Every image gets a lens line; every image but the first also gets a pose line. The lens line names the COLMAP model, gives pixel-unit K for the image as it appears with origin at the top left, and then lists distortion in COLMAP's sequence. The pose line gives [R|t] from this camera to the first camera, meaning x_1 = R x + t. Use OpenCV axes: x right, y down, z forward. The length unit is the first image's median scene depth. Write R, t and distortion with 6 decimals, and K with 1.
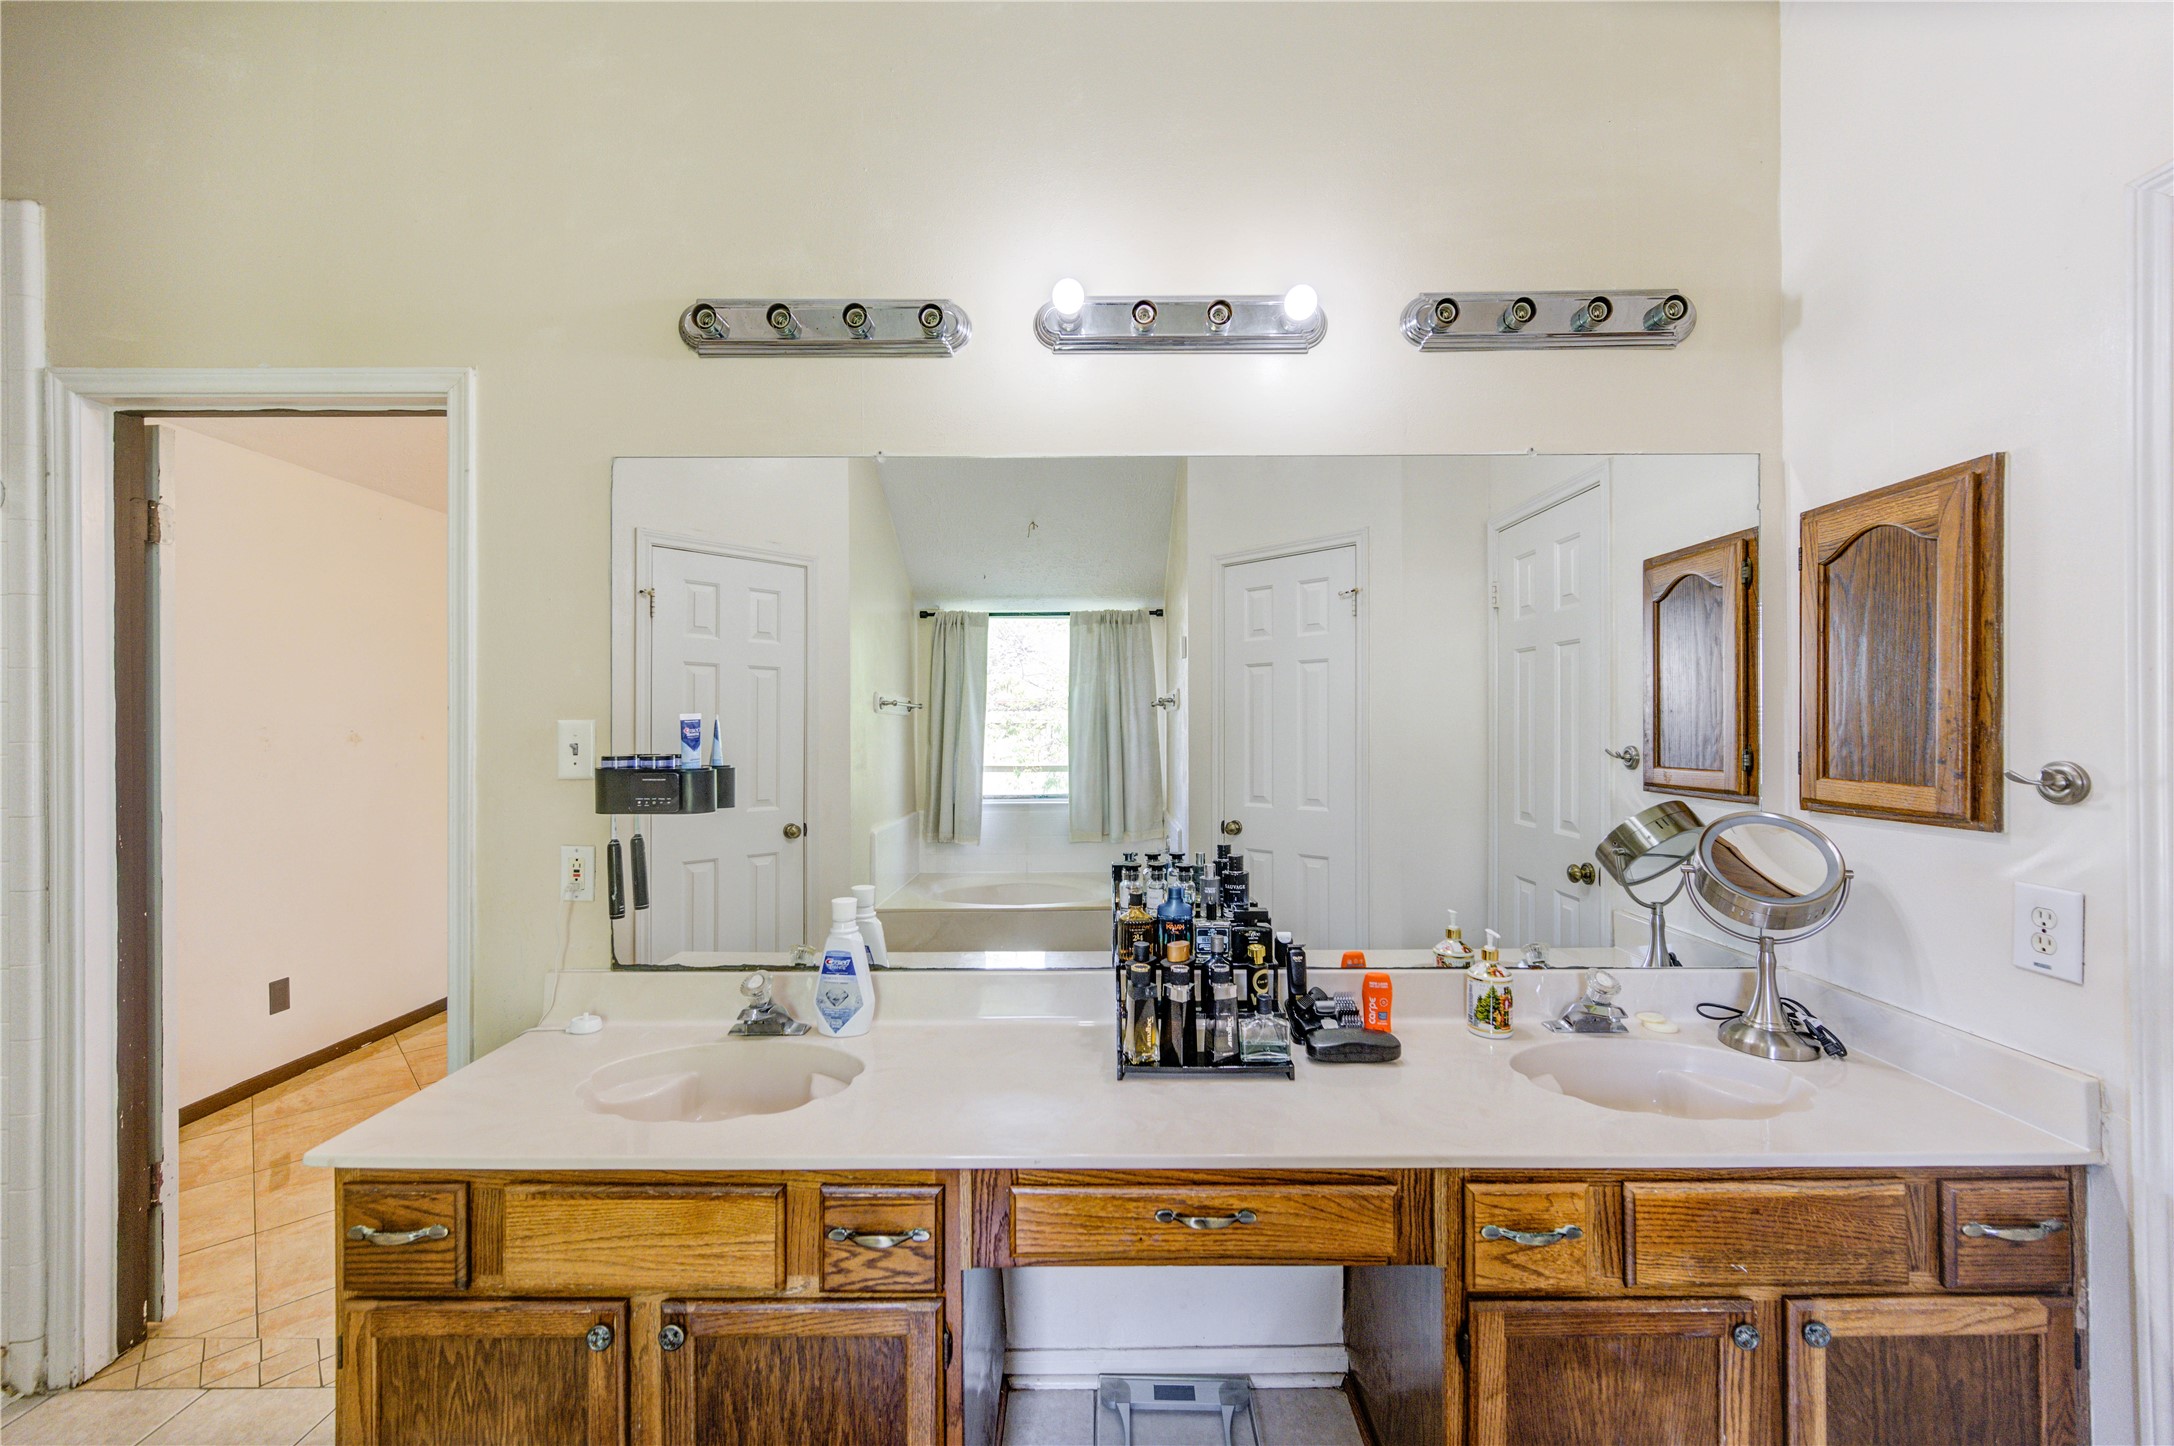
lens RADIAL K [[850.3, 0, 1094.2], [0, 850.3, 721.0], [0, 0, 1]] dist [0.004077, -0.000981]
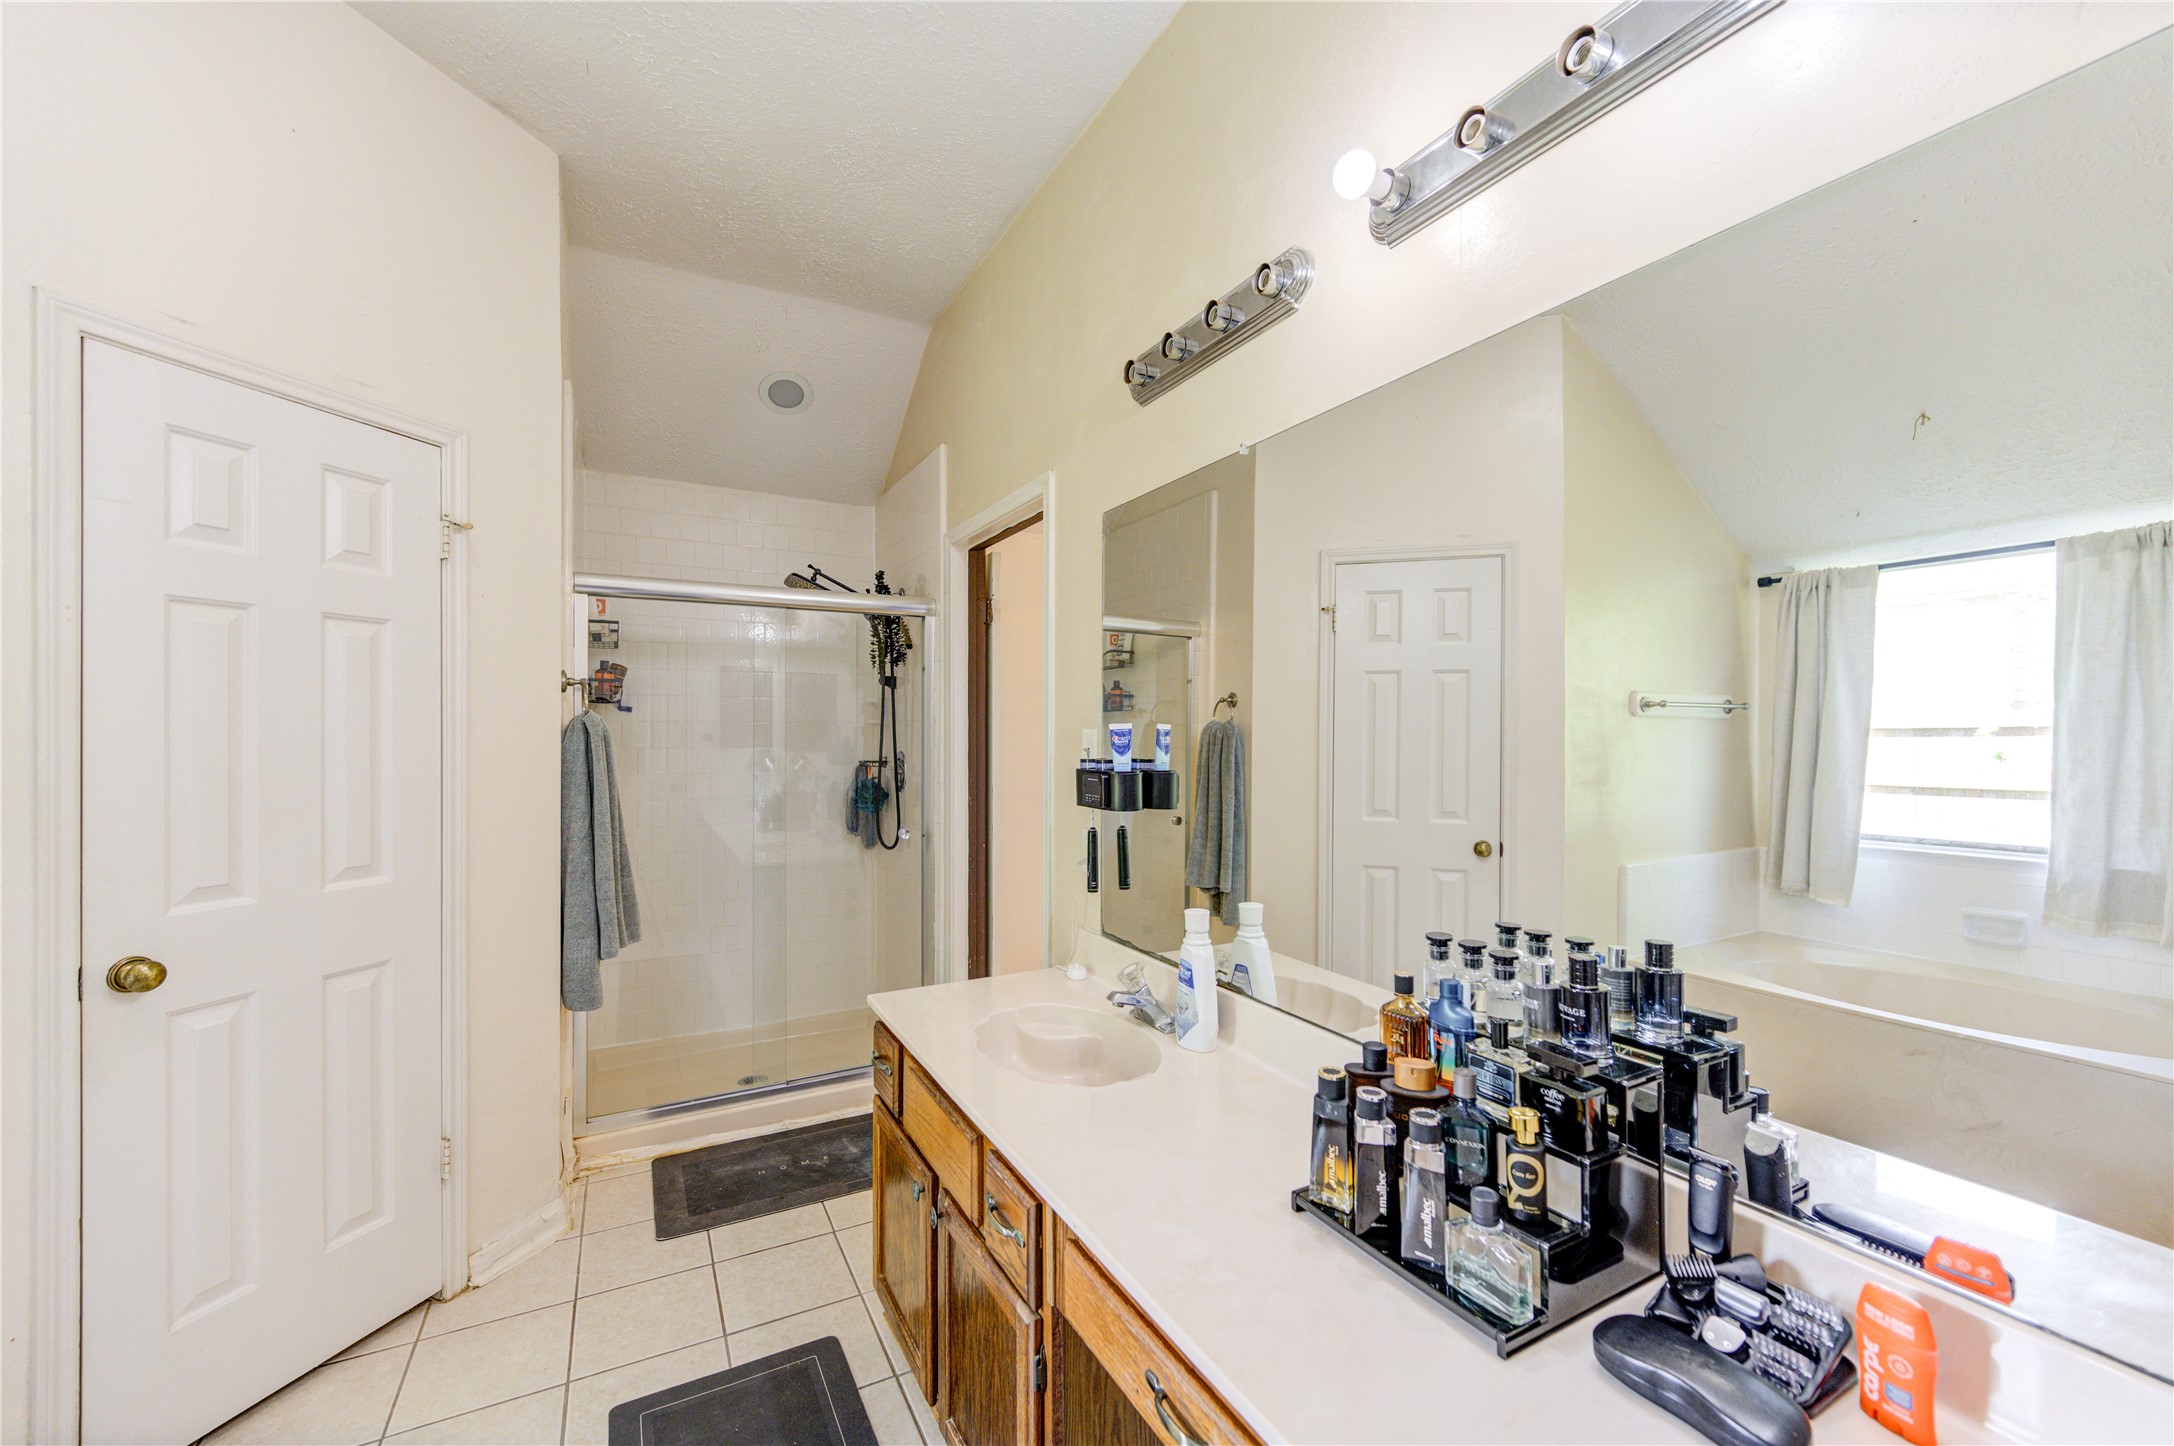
lens RADIAL K [[850.3, 0, 1093.1], [0, 850.3, 728.5], [0, 0, 1]] dist [0.004077, -0.000981]
pose [[0.490675, -0.003105, -0.871337, 0.454941], [0.004793, 0.999988, -0.000865, -0.001194], [0.871329, -0.003752, 0.490684, 0.369315]]
